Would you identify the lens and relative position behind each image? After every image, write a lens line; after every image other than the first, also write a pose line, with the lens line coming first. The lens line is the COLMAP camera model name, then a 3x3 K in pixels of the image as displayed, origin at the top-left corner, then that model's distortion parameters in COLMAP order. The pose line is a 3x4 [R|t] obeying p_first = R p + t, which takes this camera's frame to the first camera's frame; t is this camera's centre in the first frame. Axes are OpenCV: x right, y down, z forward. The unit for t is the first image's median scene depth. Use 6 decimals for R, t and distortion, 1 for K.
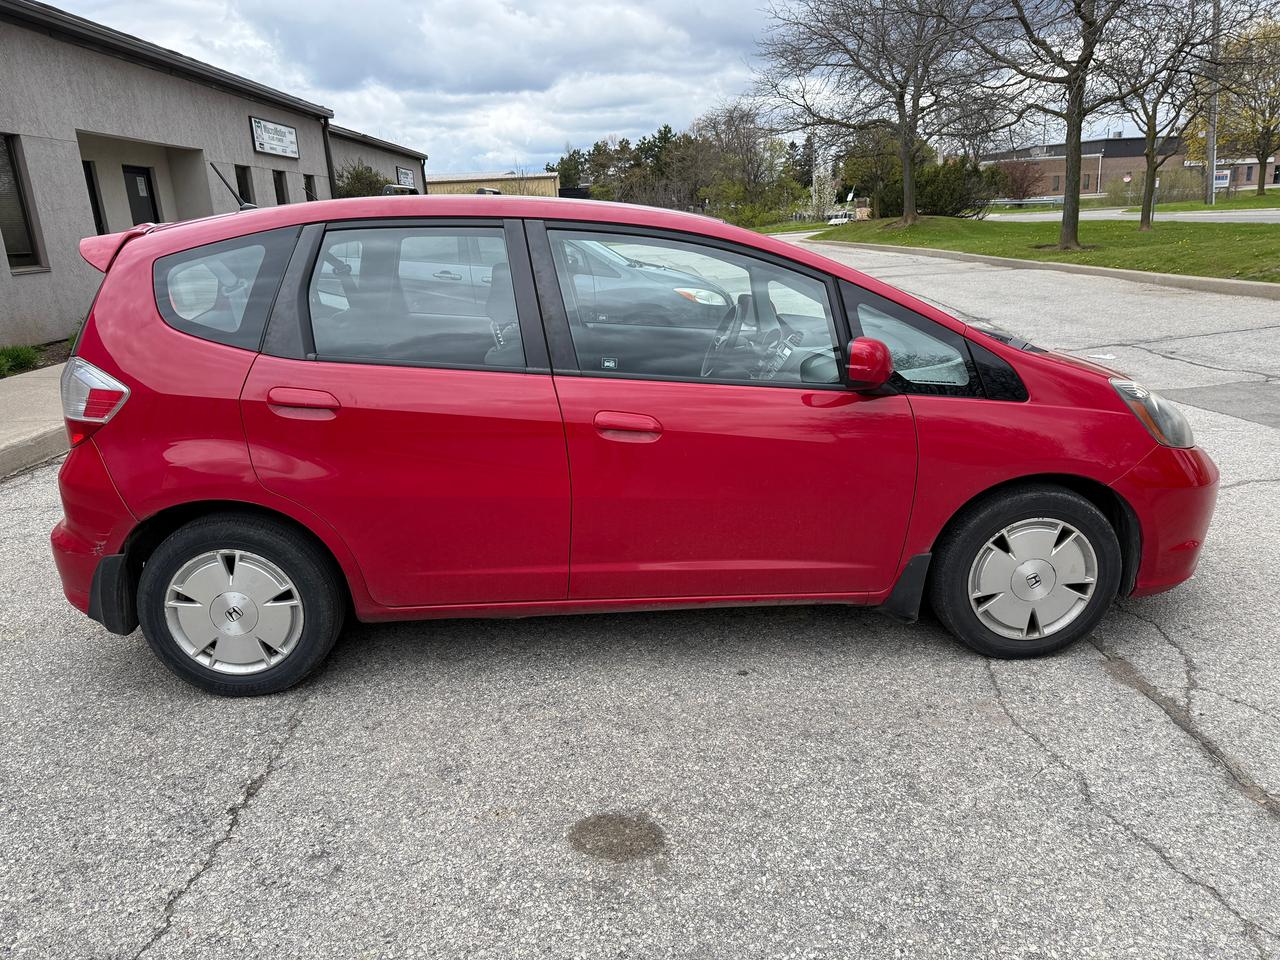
lens RADIAL K [[938.3, 0, 640.0], [0, 938.3, 480.0], [0, 0, 1]] dist [-0.005271, -0.003833]
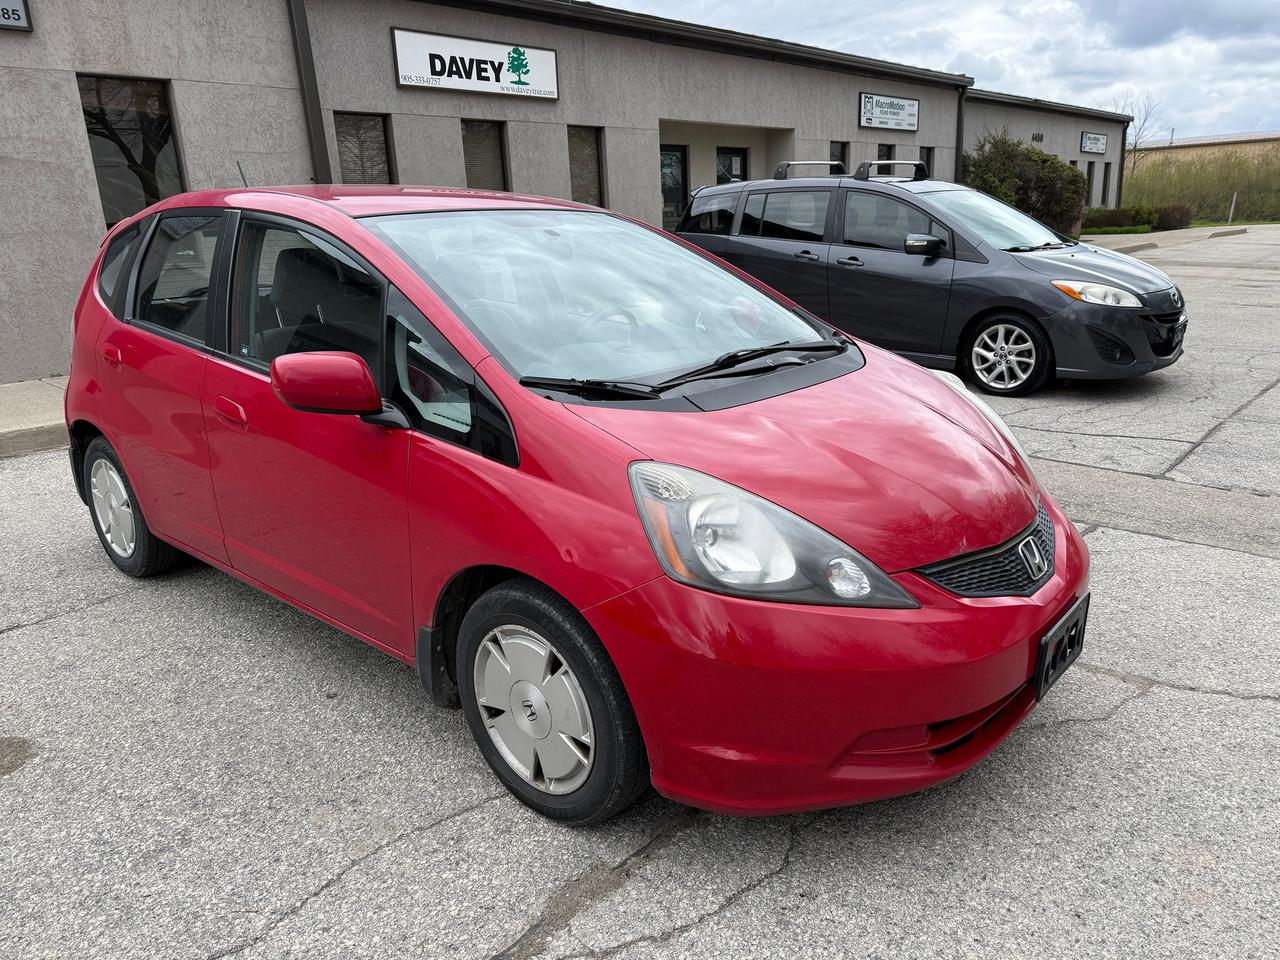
lens RADIAL K [[938.3, 0, 640.0], [0, 938.3, 480.0], [0, 0, 1]] dist [-0.005271, -0.003833]
pose [[0.712736, 0.195619, -0.673603, 0.231452], [-0.175493, 0.979514, 0.098770, -0.038349], [0.679125, 0.047815, 0.732464, 0.127951]]
